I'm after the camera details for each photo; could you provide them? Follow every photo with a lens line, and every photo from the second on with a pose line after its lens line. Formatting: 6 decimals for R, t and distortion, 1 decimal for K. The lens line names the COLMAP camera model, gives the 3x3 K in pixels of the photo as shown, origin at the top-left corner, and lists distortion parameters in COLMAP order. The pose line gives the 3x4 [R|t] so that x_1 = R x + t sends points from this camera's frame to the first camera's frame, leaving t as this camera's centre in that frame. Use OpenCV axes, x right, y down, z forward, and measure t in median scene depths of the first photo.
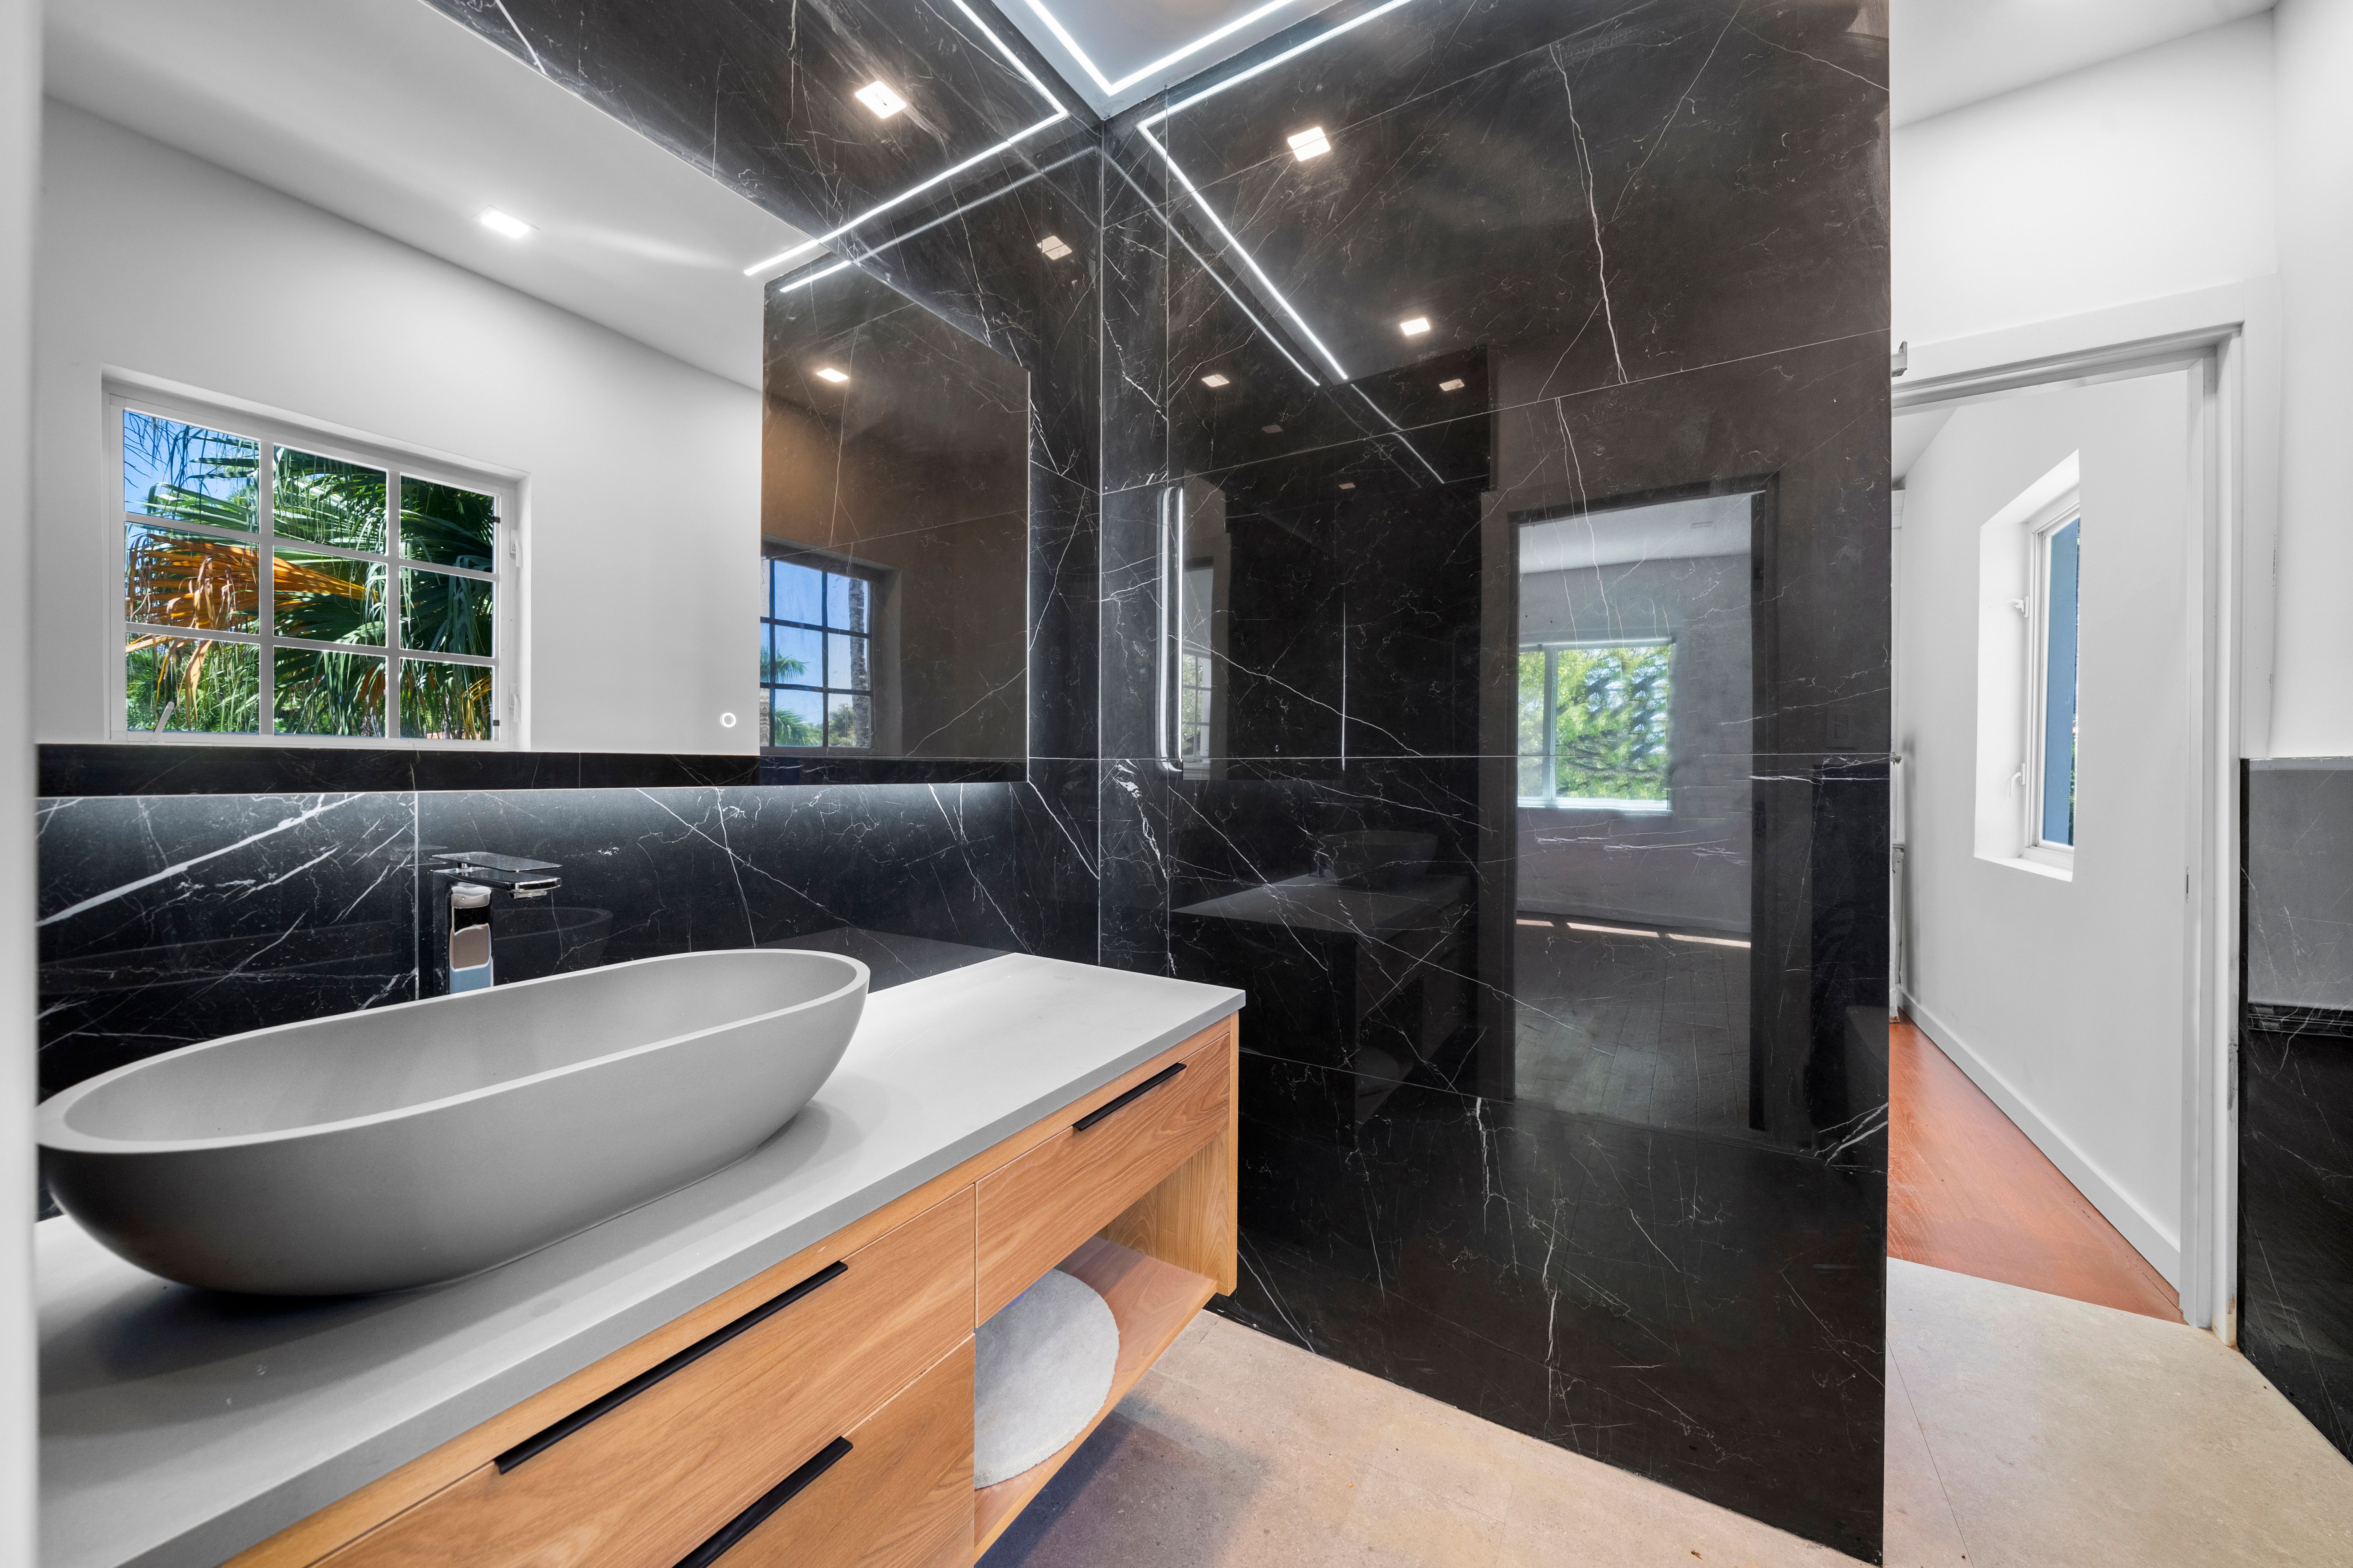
lens RADIAL K [[837.3, 0, 1174.1], [0, 837.3, 773.5], [0, 0, 1]] dist [-0.006092, 0.000538]
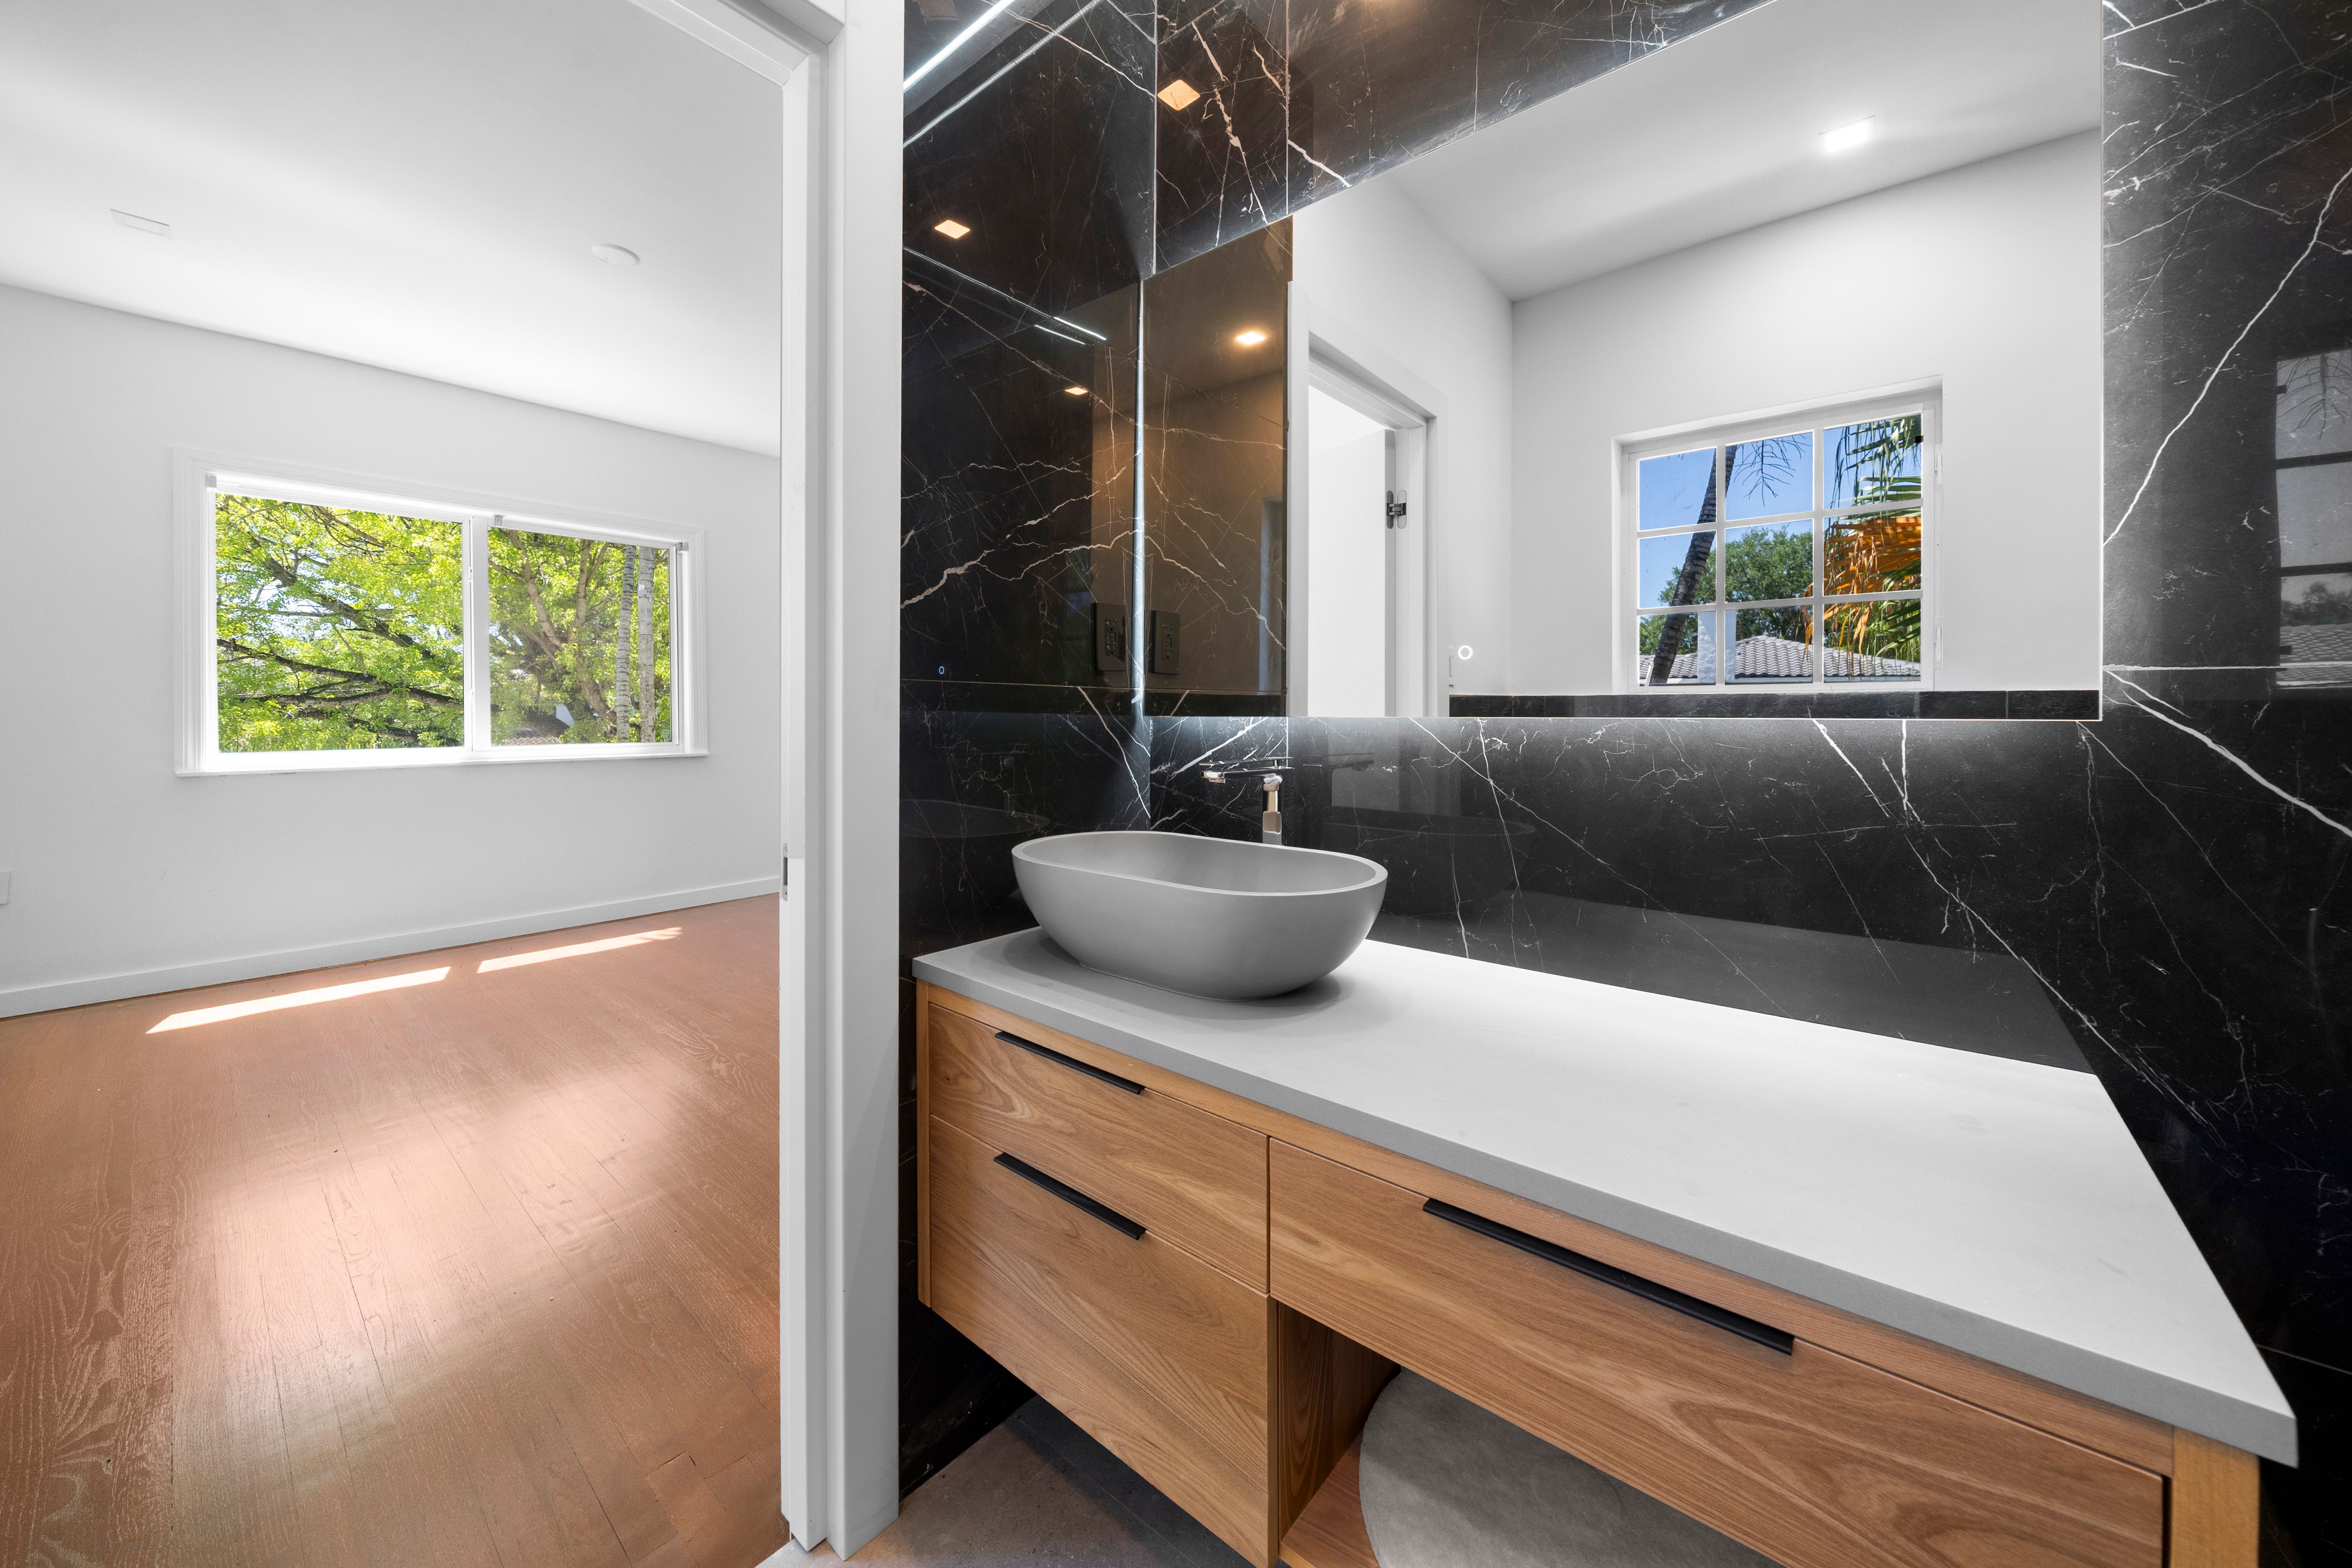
lens RADIAL K [[836.9, 0, 1153.6], [0, 836.9, 718.5], [0, 0, 1]] dist [-0.006092, 0.000538]
pose [[-0.168950, -0.000218, -0.985625, 0.636001], [-0.008425, 0.999964, 0.001223, 0.022504], [0.985589, 0.008511, -0.168946, 0.932421]]
